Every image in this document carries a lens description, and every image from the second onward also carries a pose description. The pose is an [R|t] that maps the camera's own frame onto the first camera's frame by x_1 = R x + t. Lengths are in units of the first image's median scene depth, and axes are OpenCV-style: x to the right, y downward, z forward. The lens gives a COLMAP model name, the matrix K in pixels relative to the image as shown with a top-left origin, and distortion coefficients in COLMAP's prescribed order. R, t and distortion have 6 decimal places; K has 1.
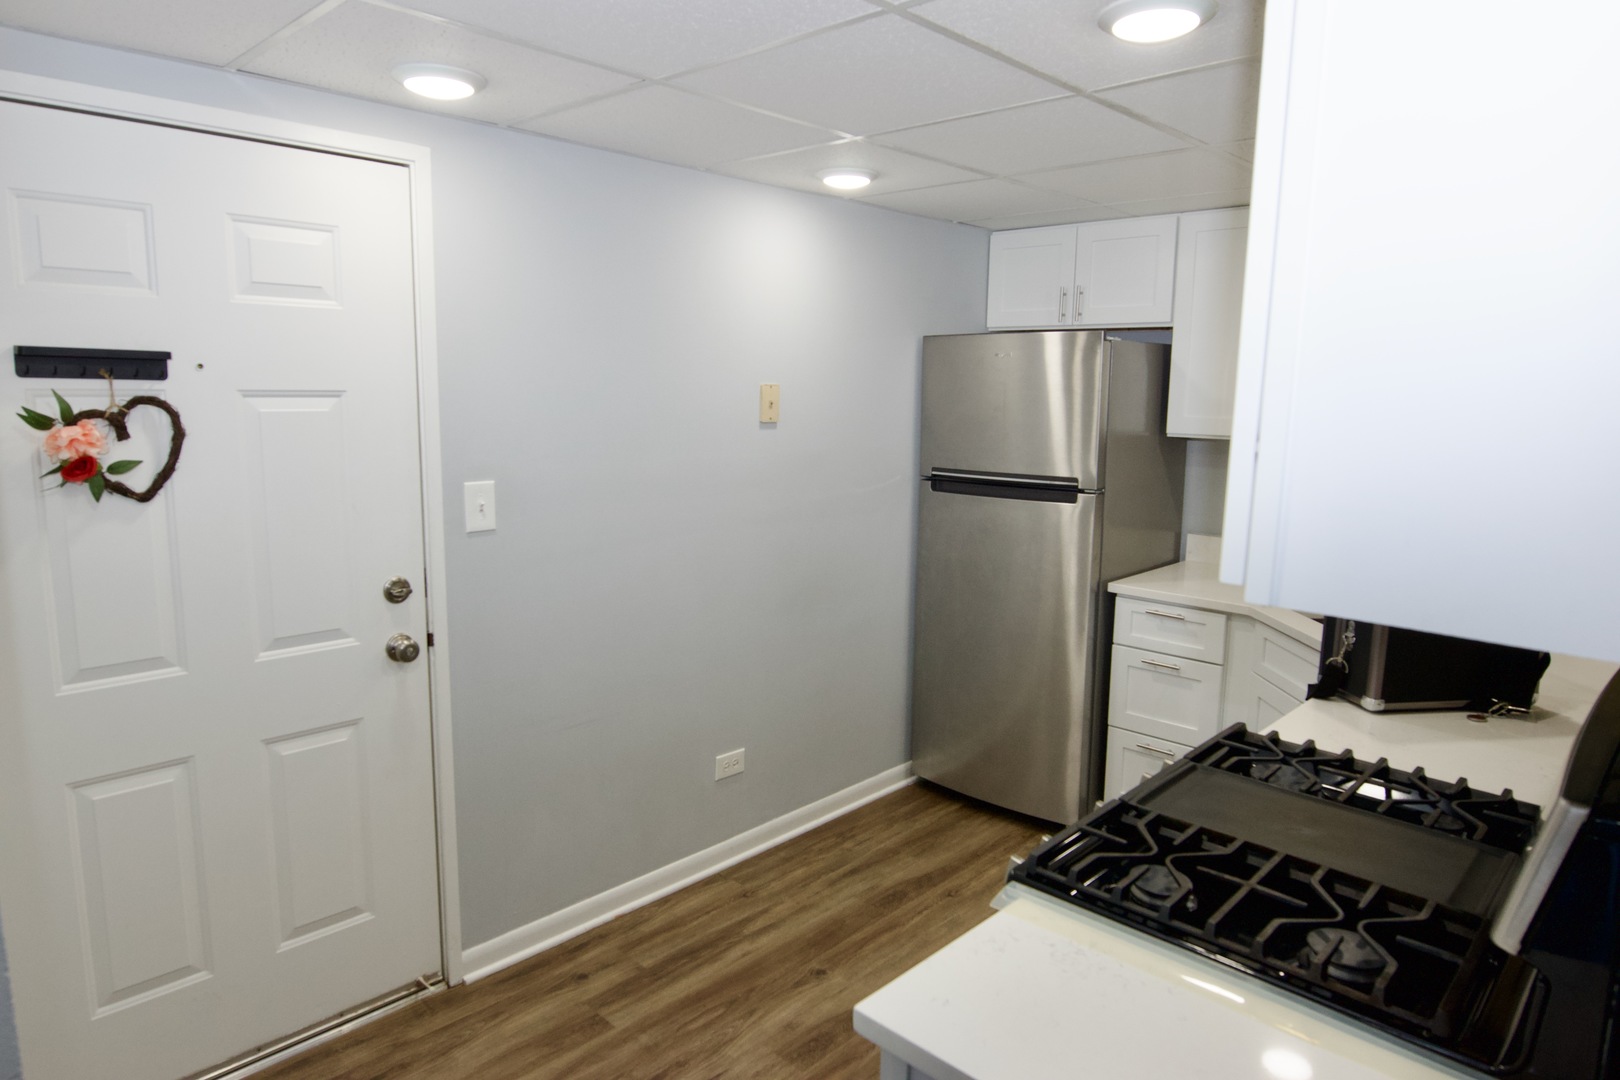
lens RADIAL K [[969.7, 0, 786.0], [0, 969.7, 540.0], [0, 0, 1]] dist [0.001451, -0.000917]
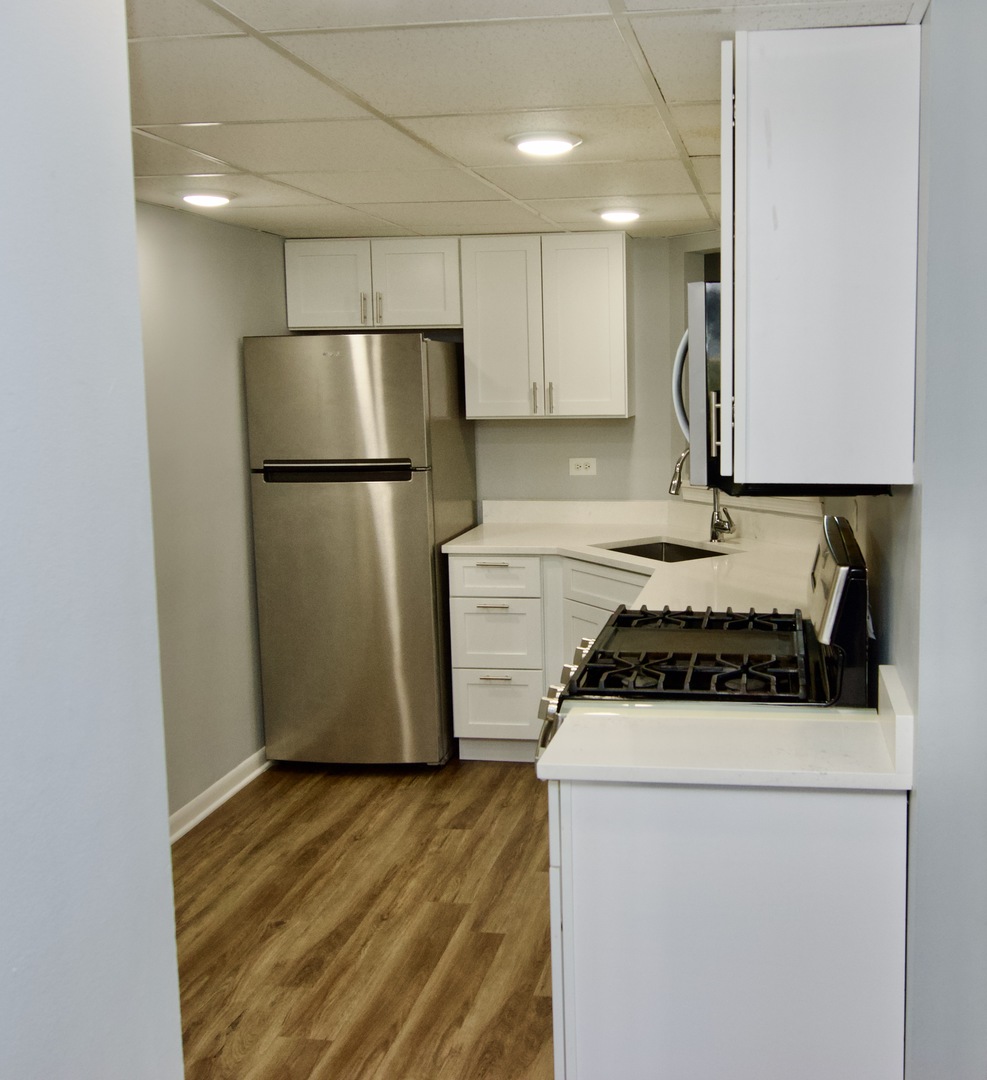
lens RADIAL K [[1165.9, 0, 494.8], [0, 1165.9, 492.2], [0, 0, 1]] dist [0.068724, 0.010439]
pose [[0.851207, -0.085590, 0.517805, -0.337924], [0.114148, 0.993186, -0.023478, 0.020800], [-0.512267, 0.079091, 0.855177, -0.245096]]
